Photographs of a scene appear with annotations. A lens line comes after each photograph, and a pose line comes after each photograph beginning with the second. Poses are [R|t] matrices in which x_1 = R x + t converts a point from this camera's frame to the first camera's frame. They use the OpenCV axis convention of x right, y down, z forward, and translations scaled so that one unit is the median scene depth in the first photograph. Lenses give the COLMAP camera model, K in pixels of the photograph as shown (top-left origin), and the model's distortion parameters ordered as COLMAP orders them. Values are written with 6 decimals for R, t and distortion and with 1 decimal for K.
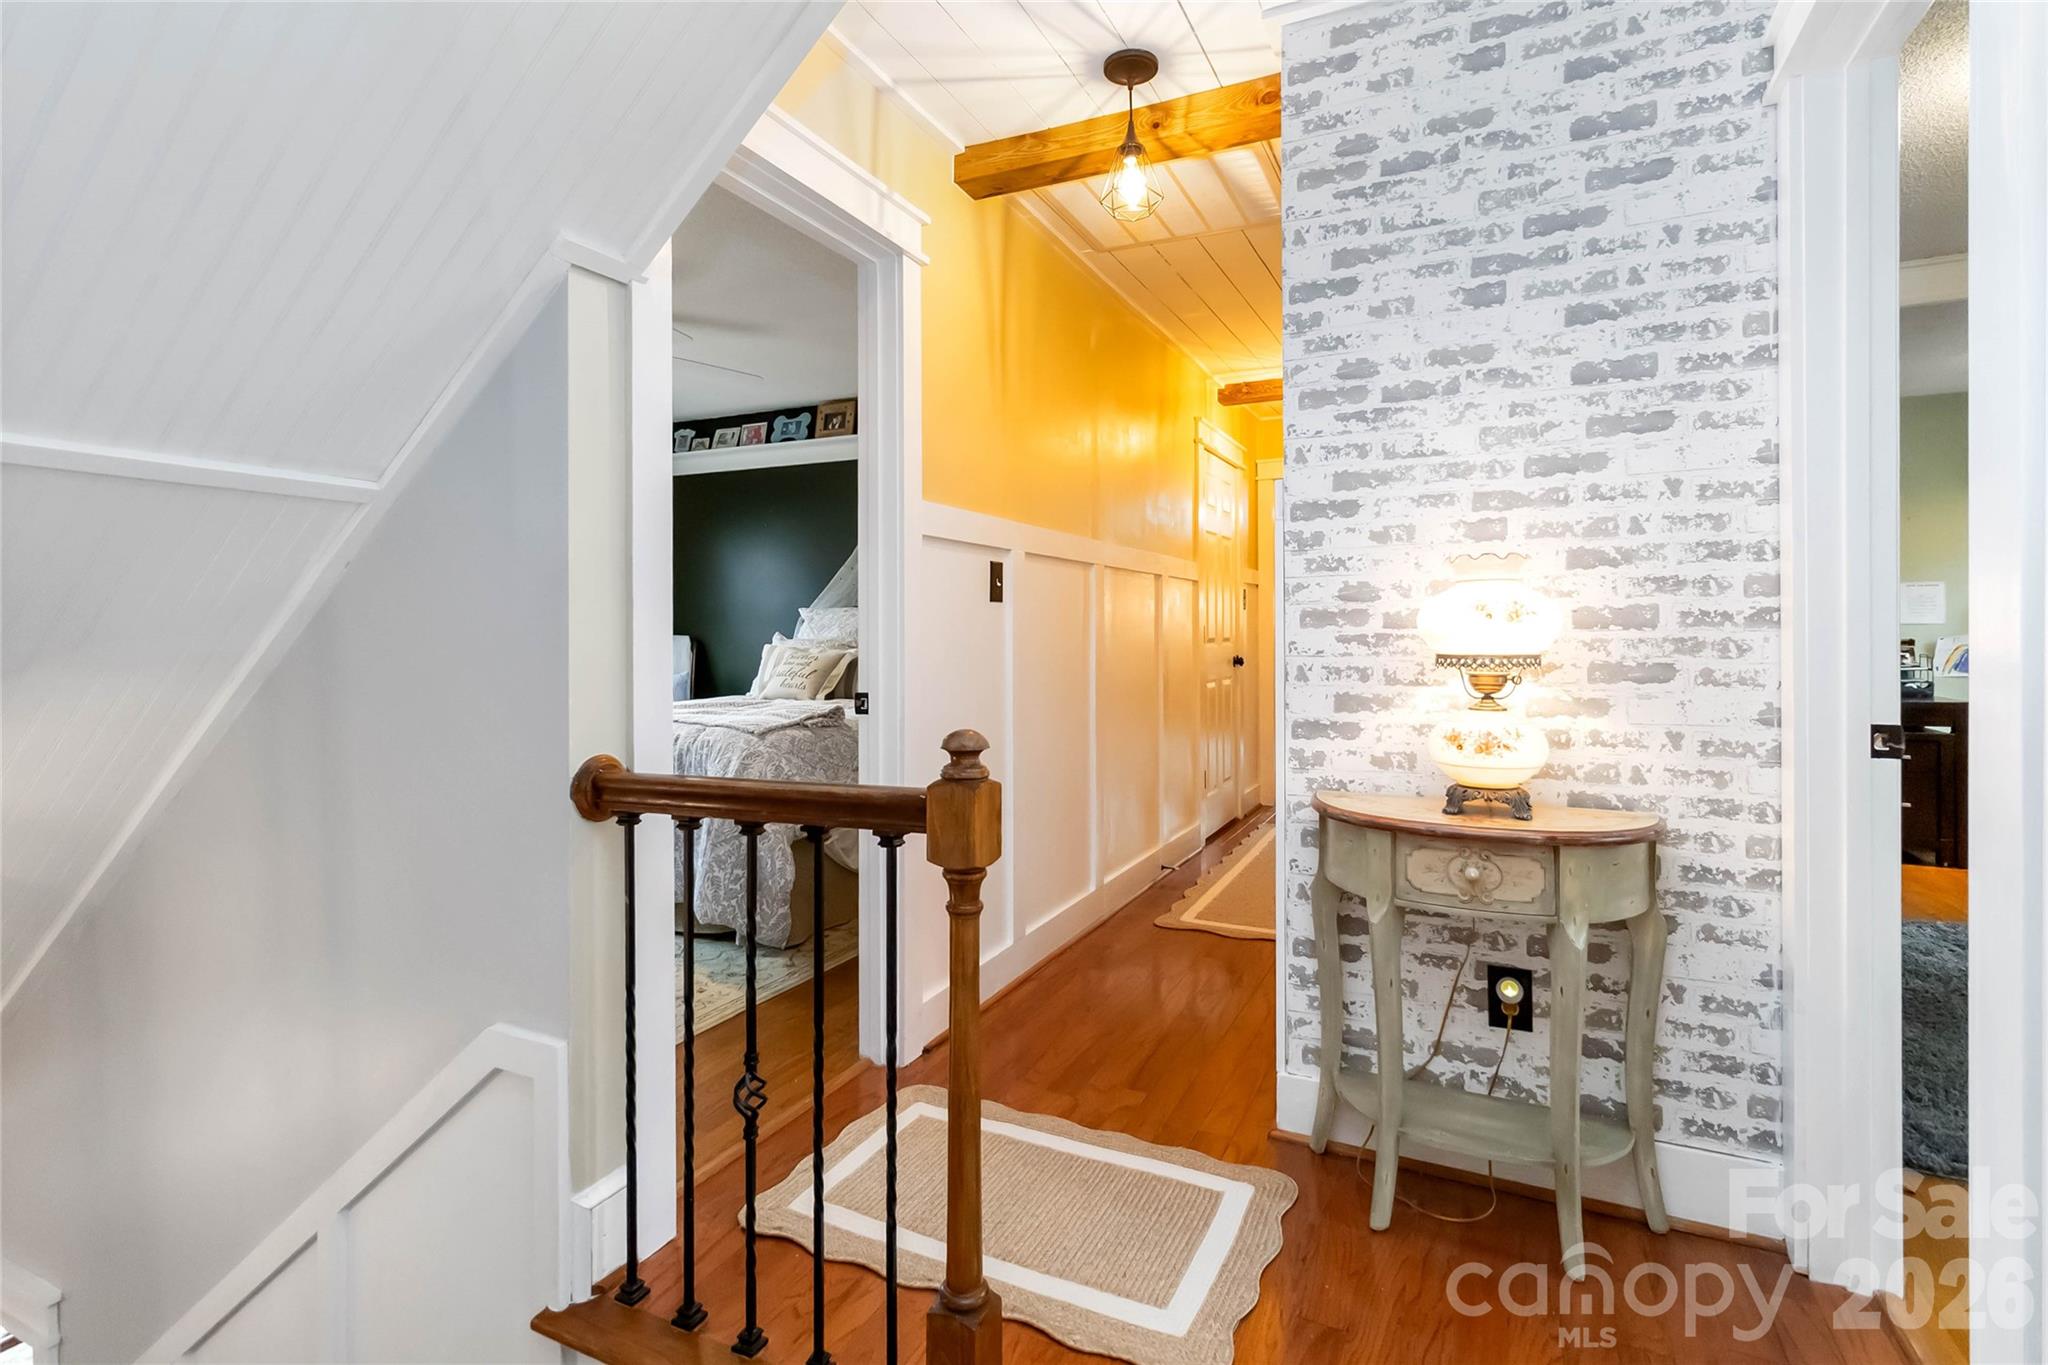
lens RADIAL K [[980.3, 0, 1038.6], [0, 980.3, 626.5], [0, 0, 1]] dist [0.001550, 0.000330]
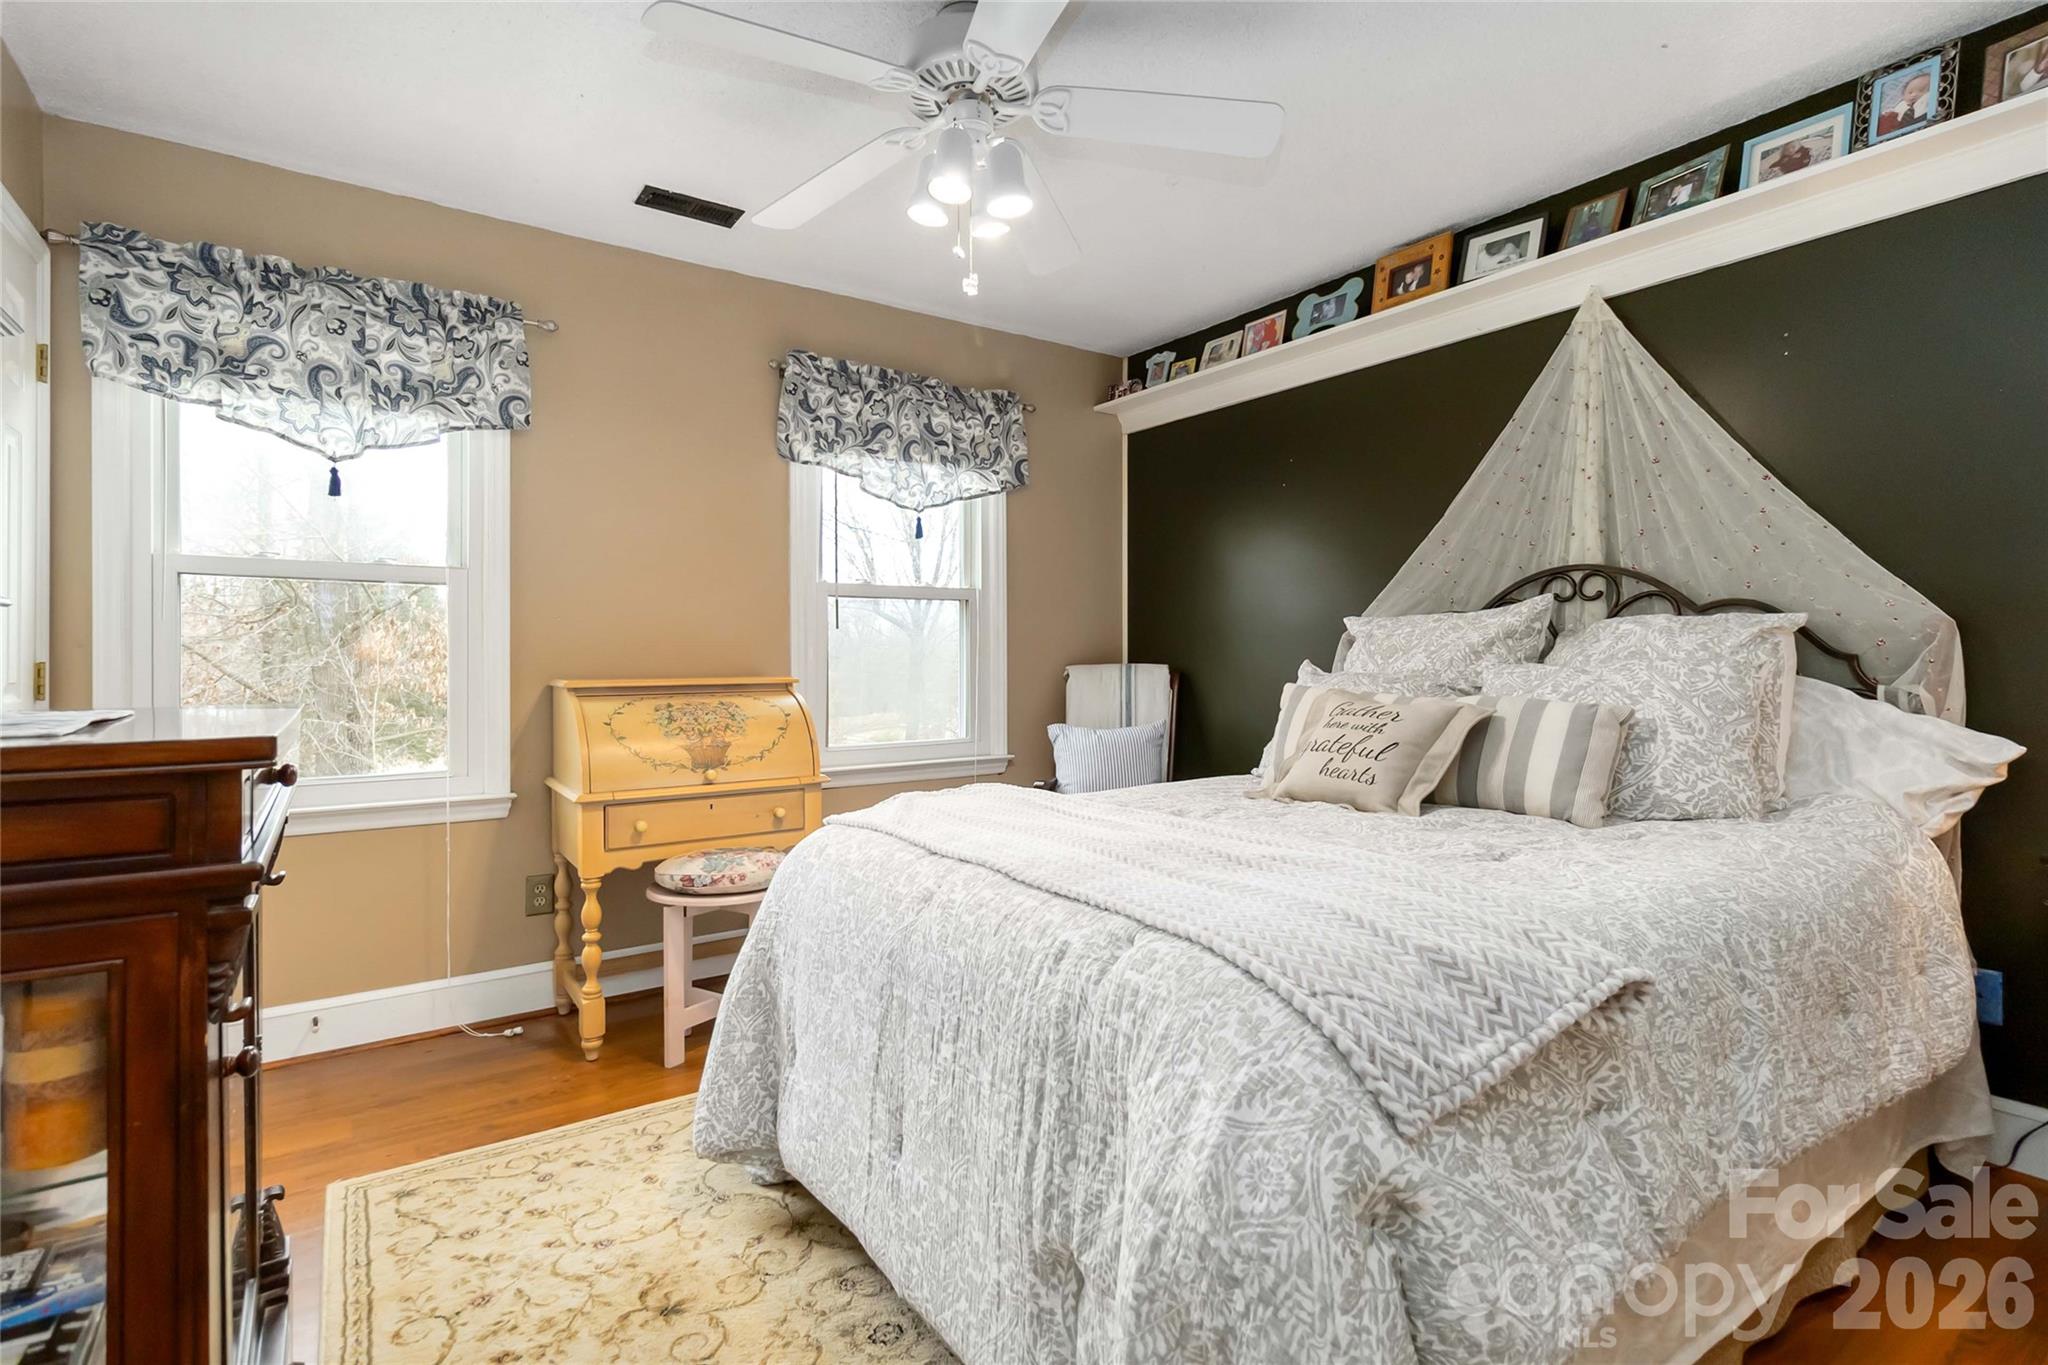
lens RADIAL K [[980.3, 0, 1025.6], [0, 980.3, 662.1], [0, 0, 1]] dist [0.001550, 0.000330]
pose [[0.867788, 0.002076, -0.496931, -0.120468], [0.003535, 0.999940, 0.010350, 0.000379], [0.496923, -0.010739, 0.867728, 0.410931]]
